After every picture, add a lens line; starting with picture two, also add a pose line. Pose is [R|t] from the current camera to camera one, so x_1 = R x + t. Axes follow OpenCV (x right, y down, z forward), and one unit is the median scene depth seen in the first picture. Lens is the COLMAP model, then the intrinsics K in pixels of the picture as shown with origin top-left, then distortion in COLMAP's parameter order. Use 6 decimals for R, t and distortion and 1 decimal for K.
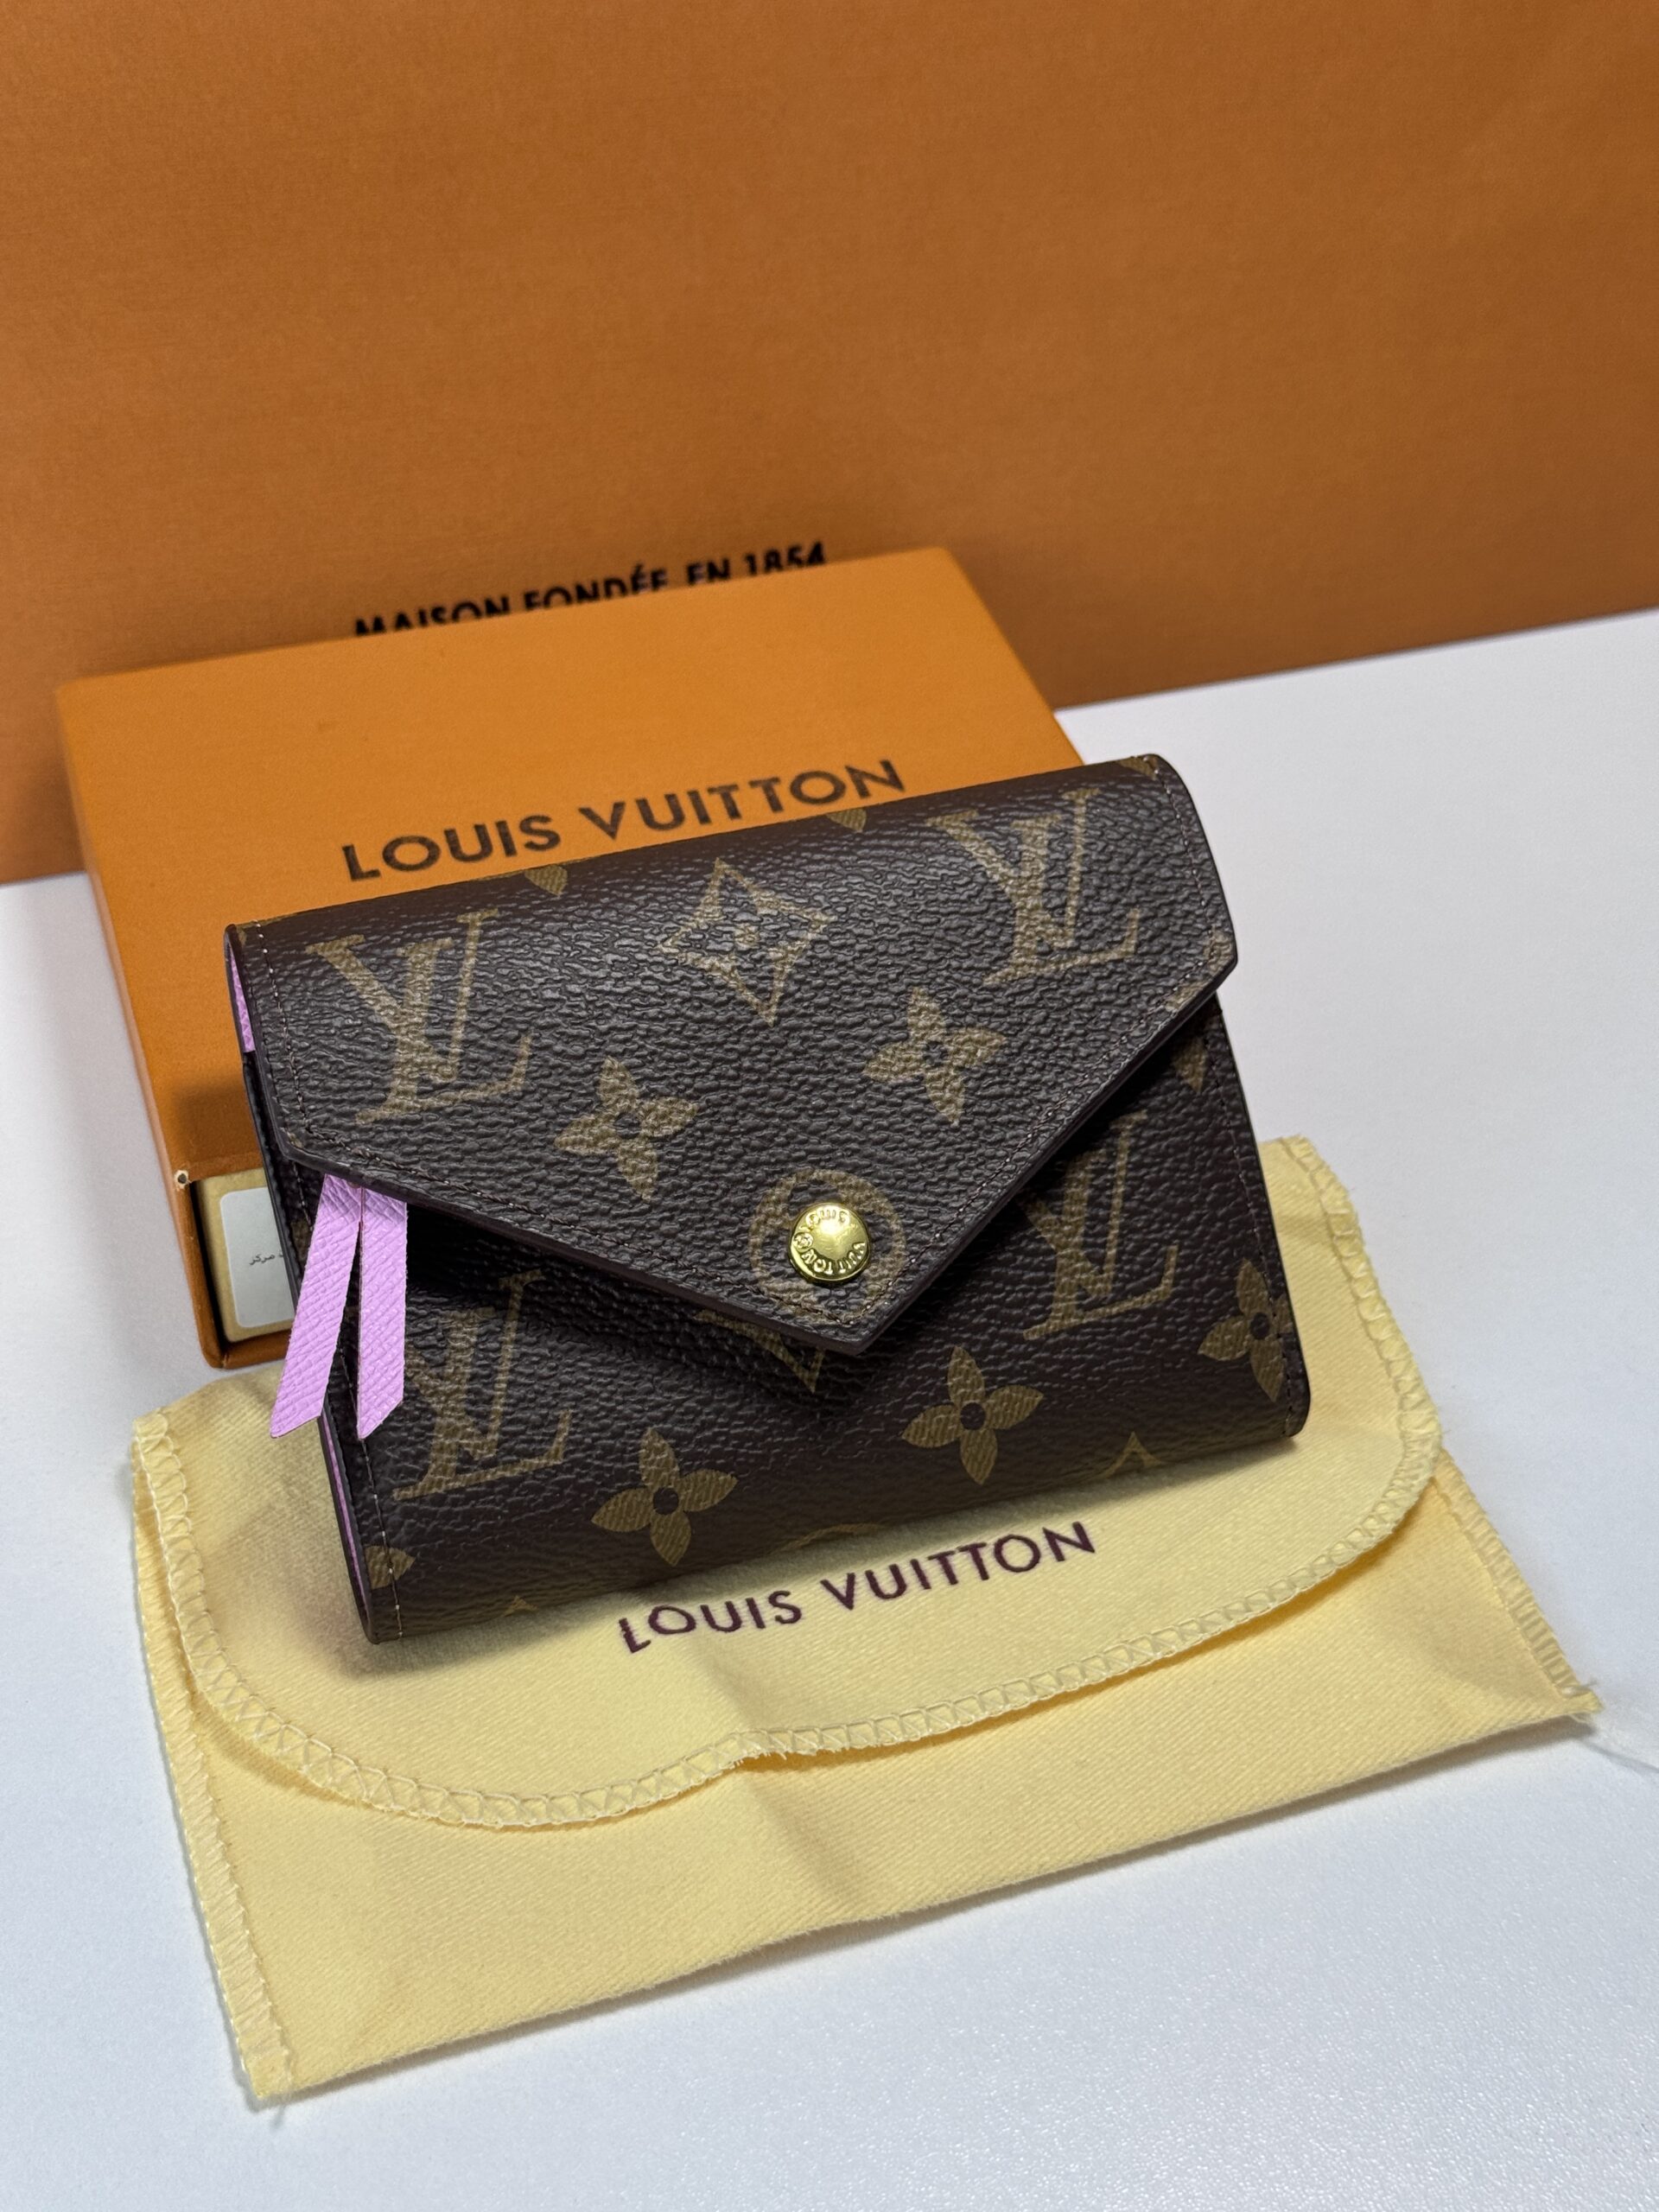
lens RADIAL K [[3140.7, 0, 832.7], [0, 3140.7, 1109.5], [0, 0, 1]] dist [0.130815, -0.106864]
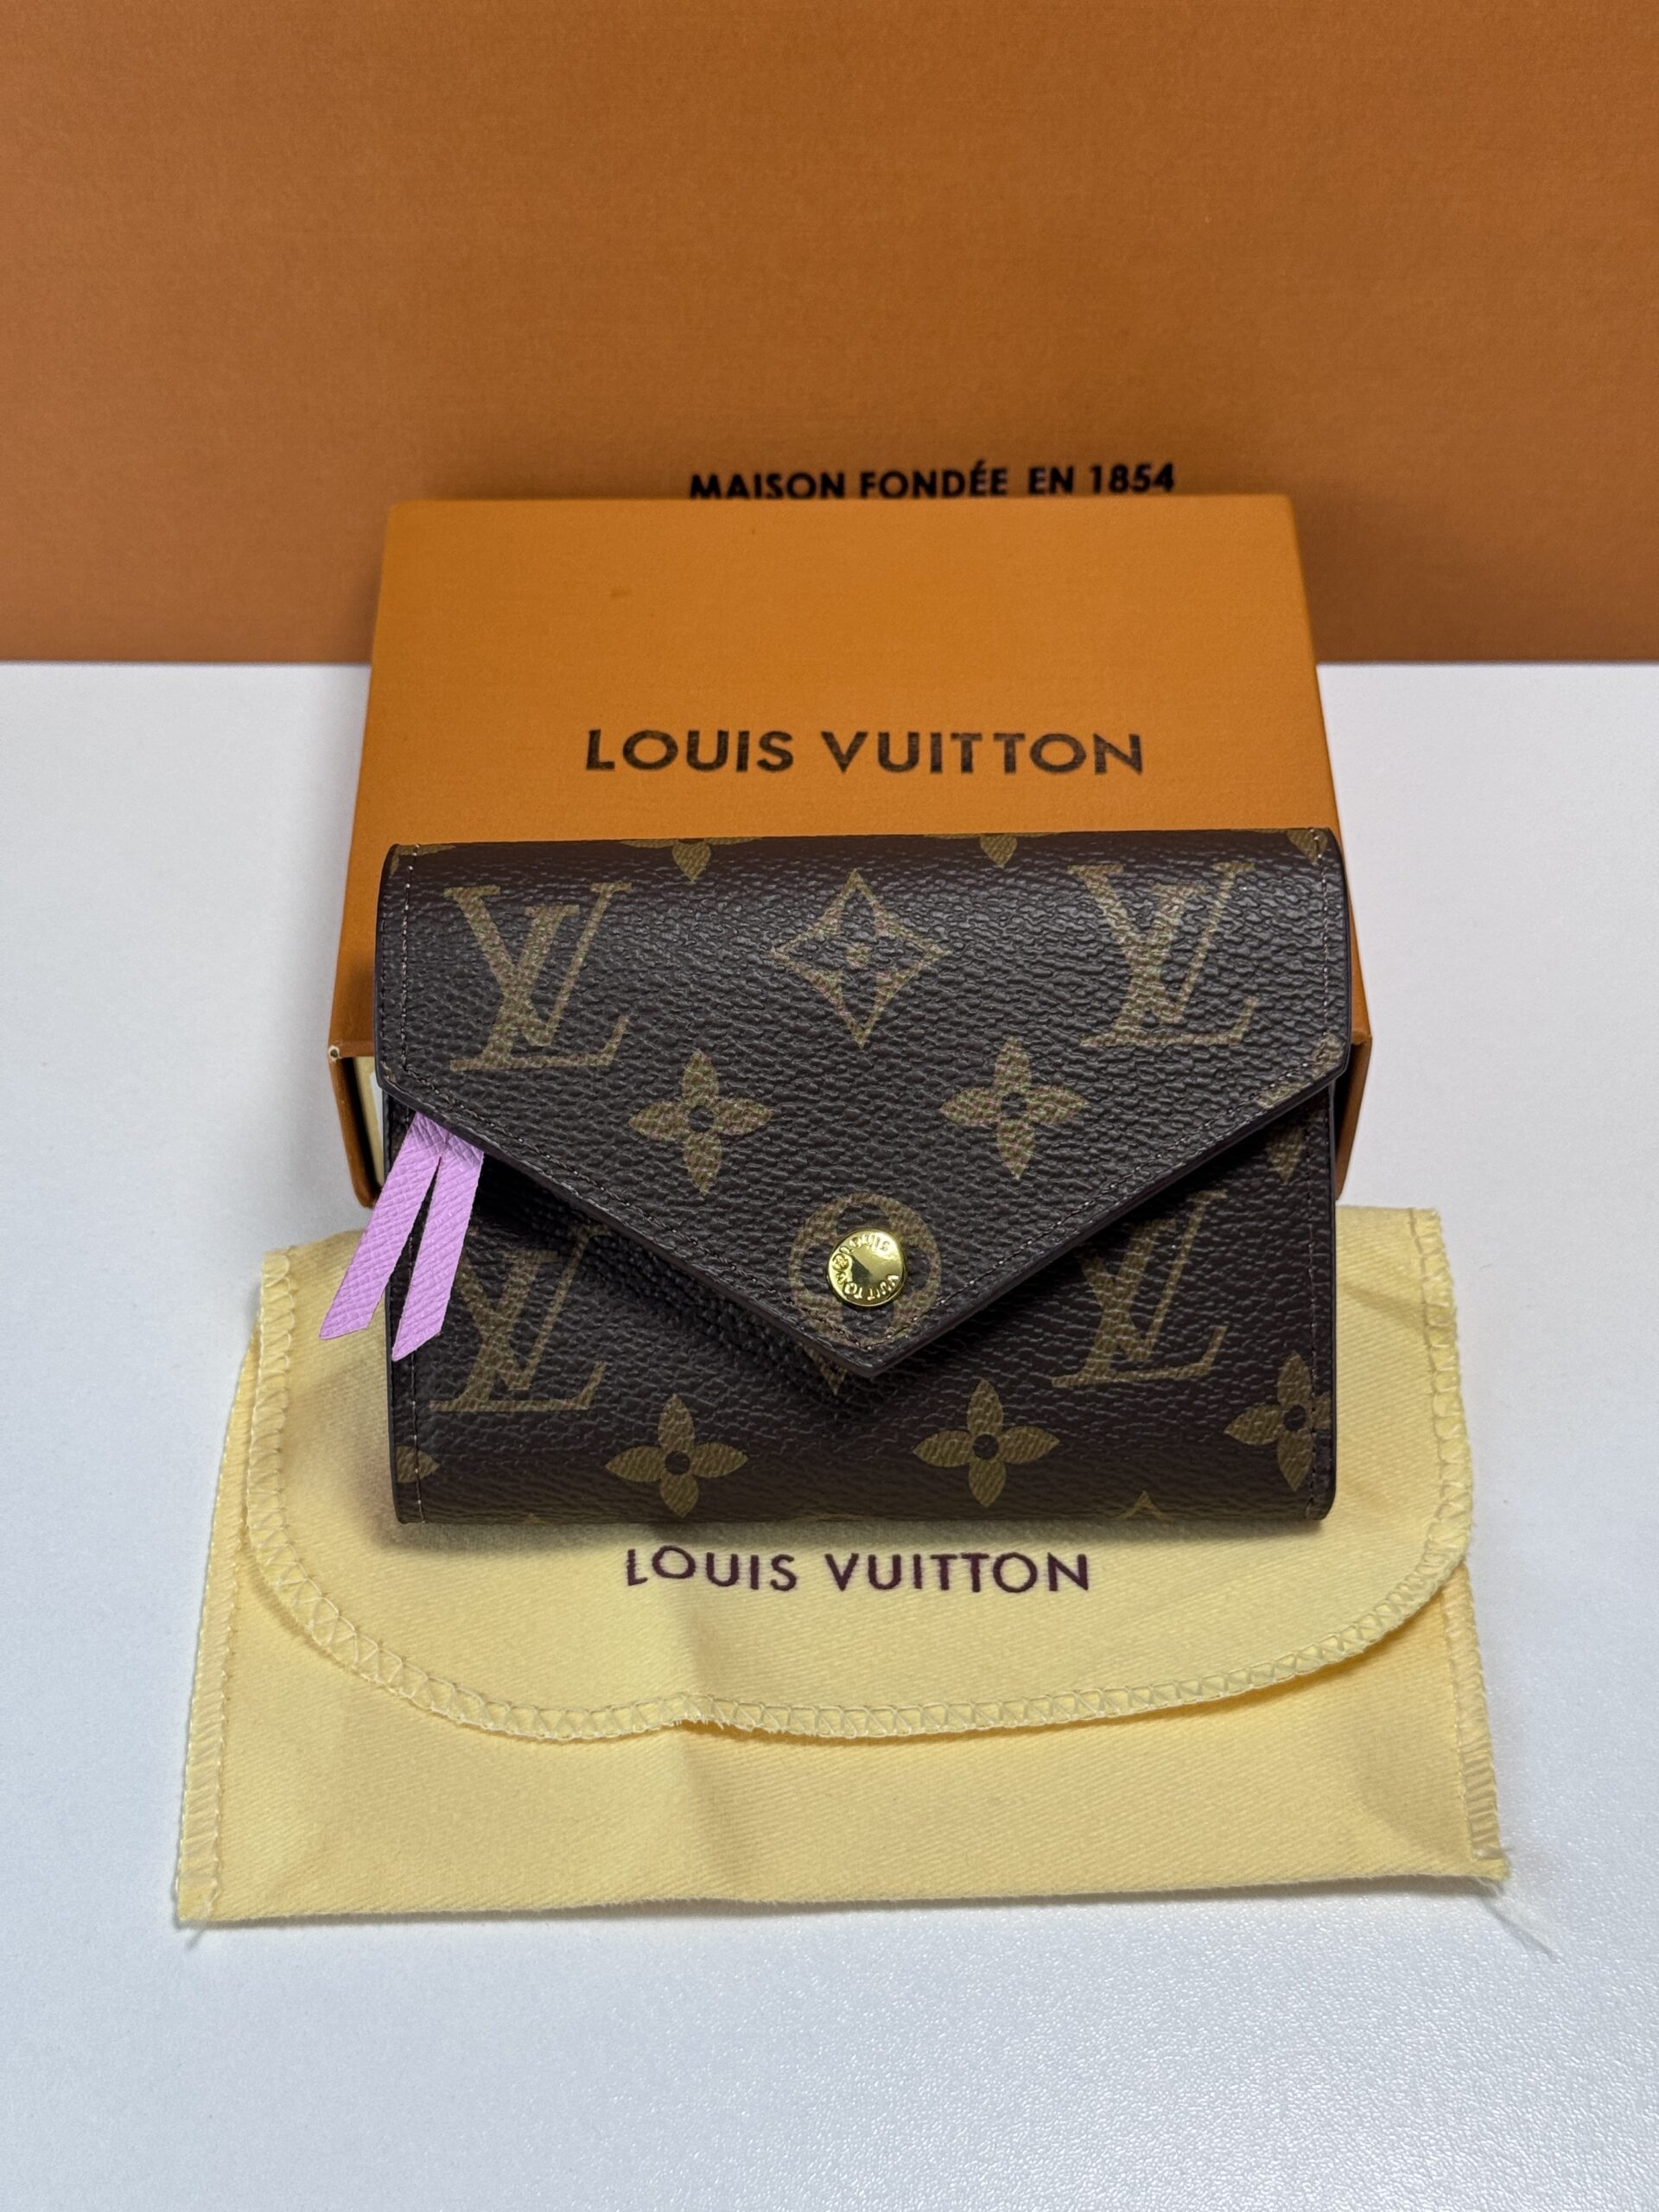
lens RADIAL K [[3140.7, 0, 832.7], [0, 3140.7, 1109.5], [0, 0, 1]] dist [0.130815, -0.106864]
pose [[0.956561, 0.217821, -0.193765, 0.174991], [-0.185334, 0.967404, 0.172571, -0.182462], [0.225038, -0.129163, 0.965751, -0.003755]]
